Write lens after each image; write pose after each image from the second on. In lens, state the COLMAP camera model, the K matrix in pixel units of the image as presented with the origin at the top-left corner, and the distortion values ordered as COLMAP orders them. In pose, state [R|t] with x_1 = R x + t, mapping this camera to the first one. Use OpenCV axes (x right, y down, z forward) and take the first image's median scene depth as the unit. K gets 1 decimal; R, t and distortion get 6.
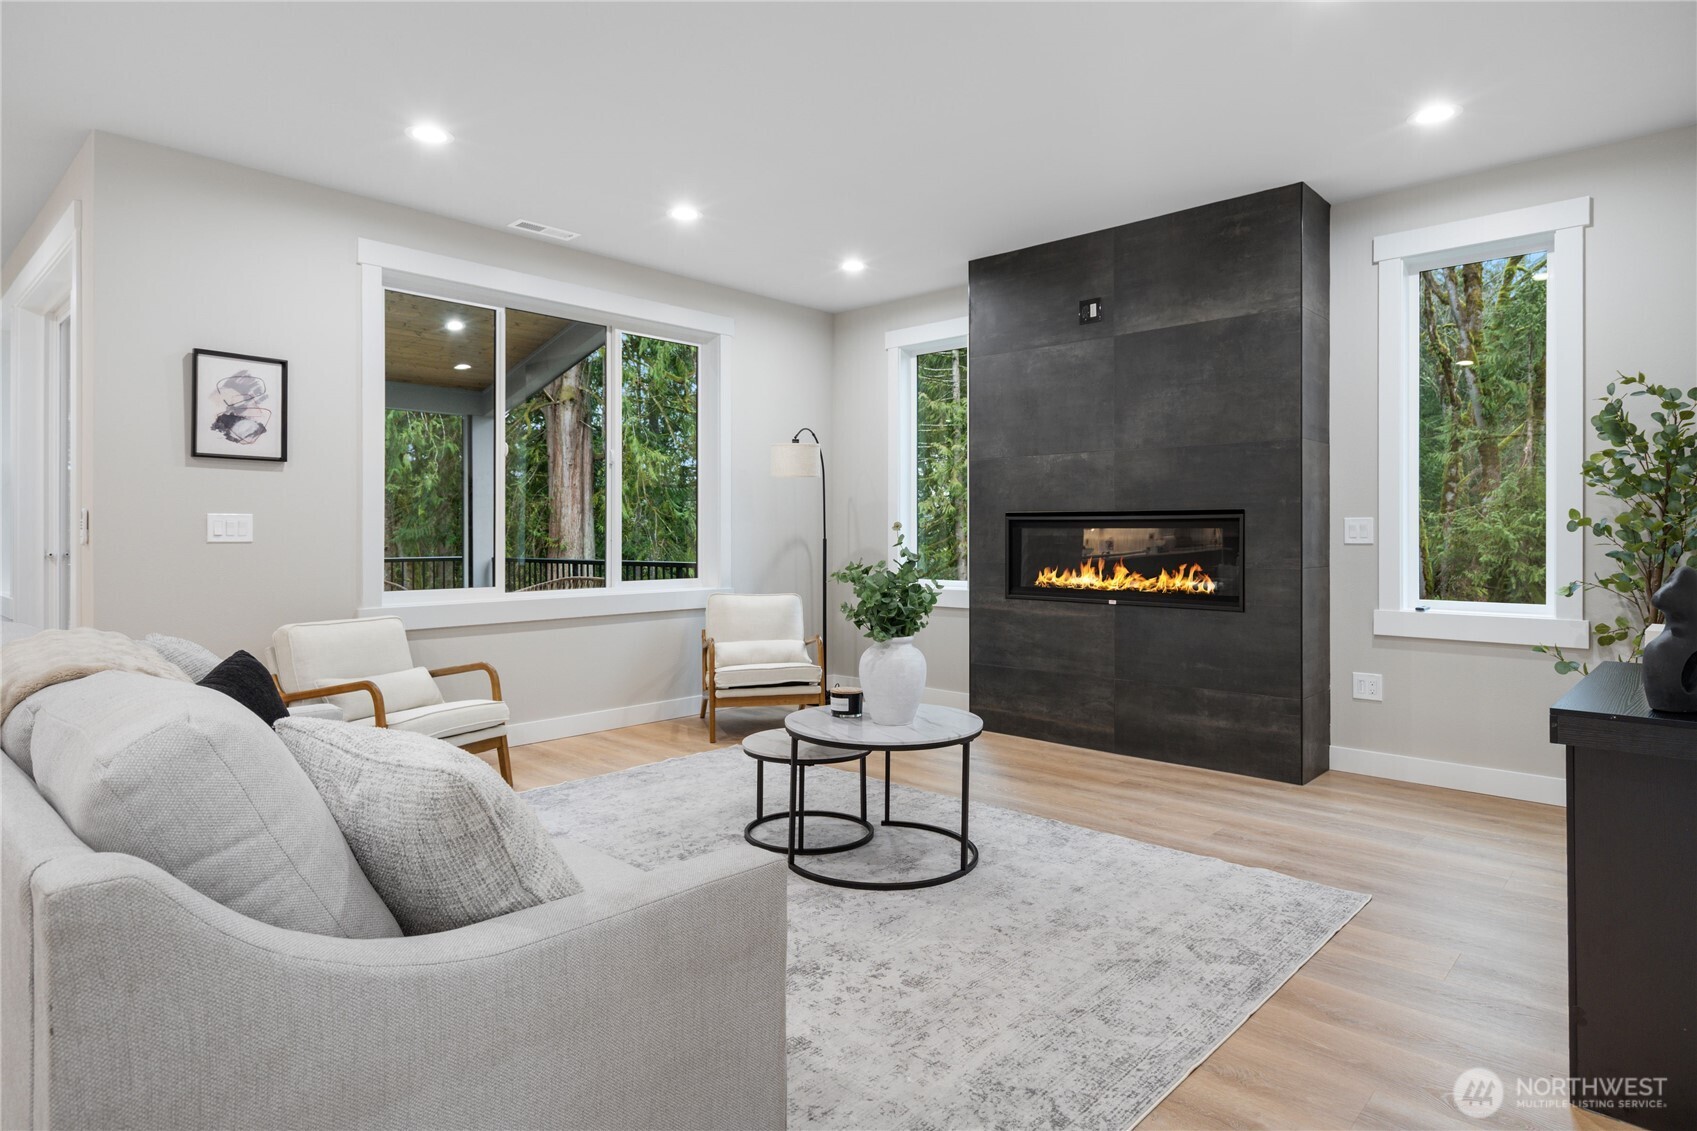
lens RADIAL K [[940.7, 0, 850.4], [0, 940.7, 534.4], [0, 0, 1]] dist [0.007166, 0.000353]
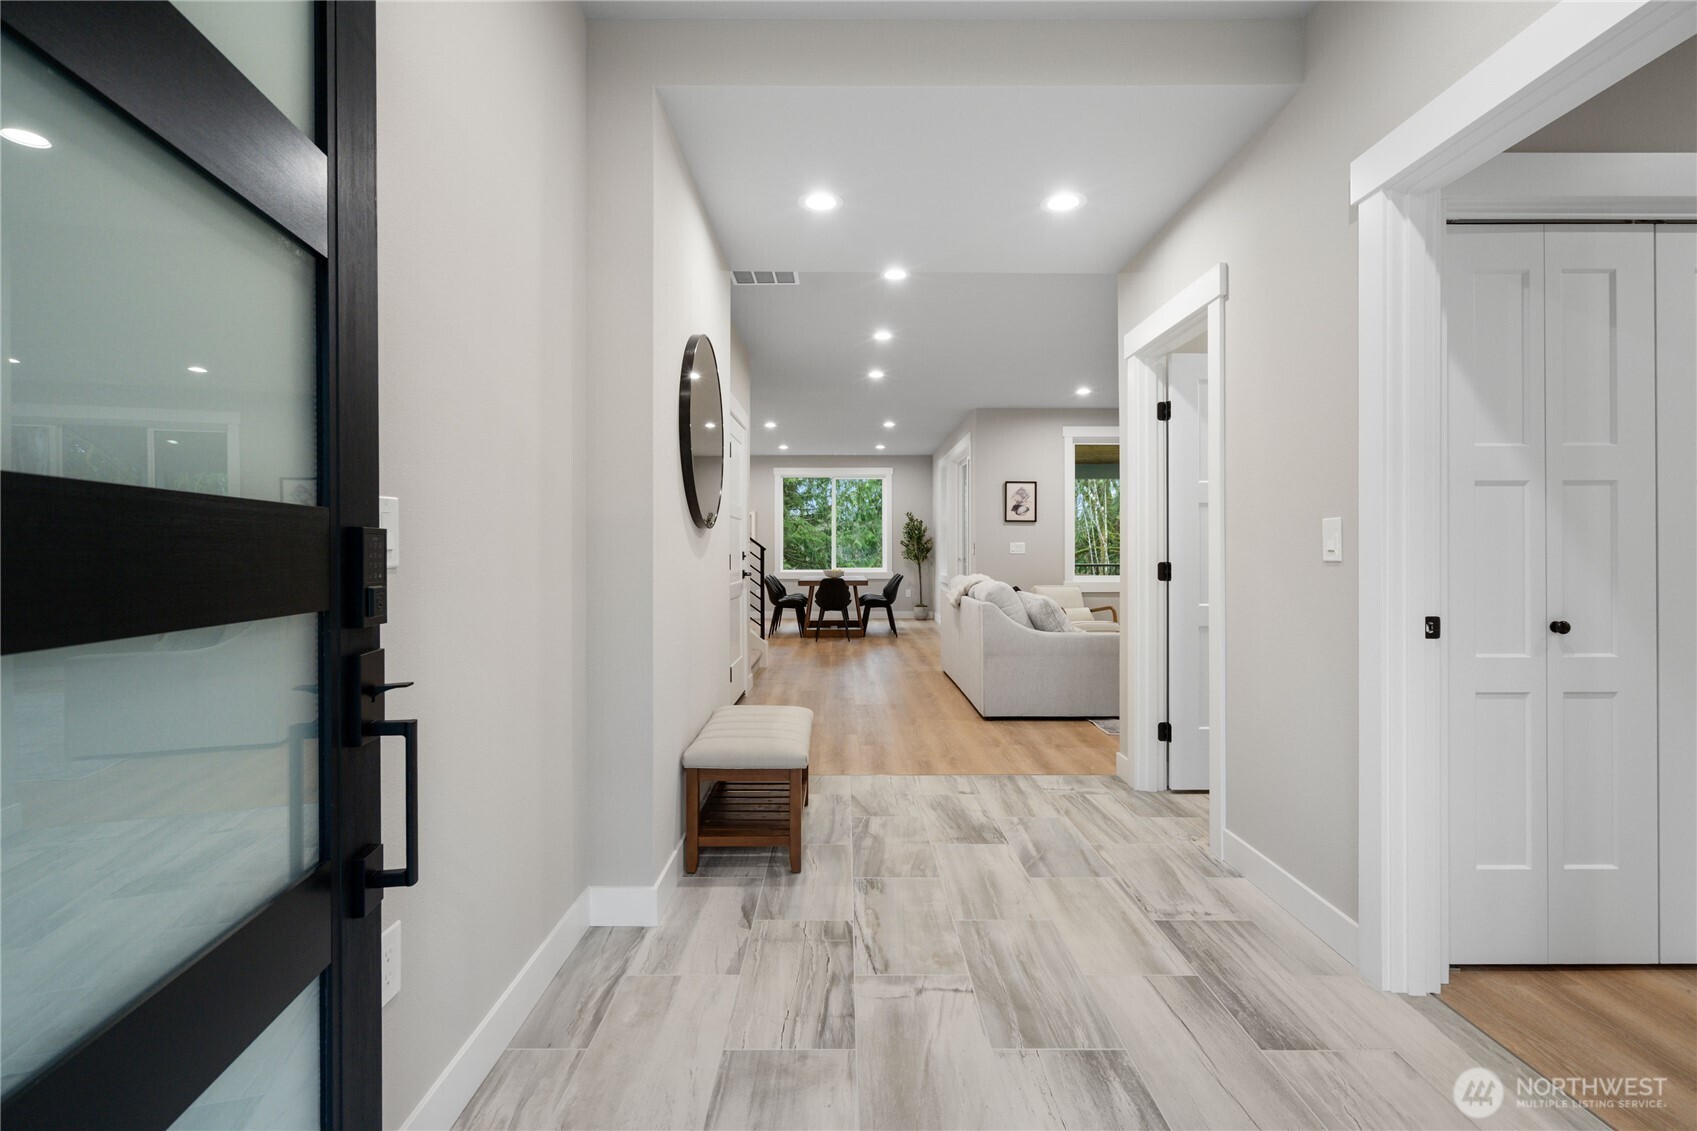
lens RADIAL K [[769.4, 0, 847.9], [0, 769.4, 554.9], [0, 0, 1]] dist [-0.002970, -0.000276]
pose [[0.682338, 0.002845, -0.731031, 0.575469], [0.001710, 0.999983, 0.005489, -0.000474], [0.731035, -0.004995, 0.682322, -0.790241]]
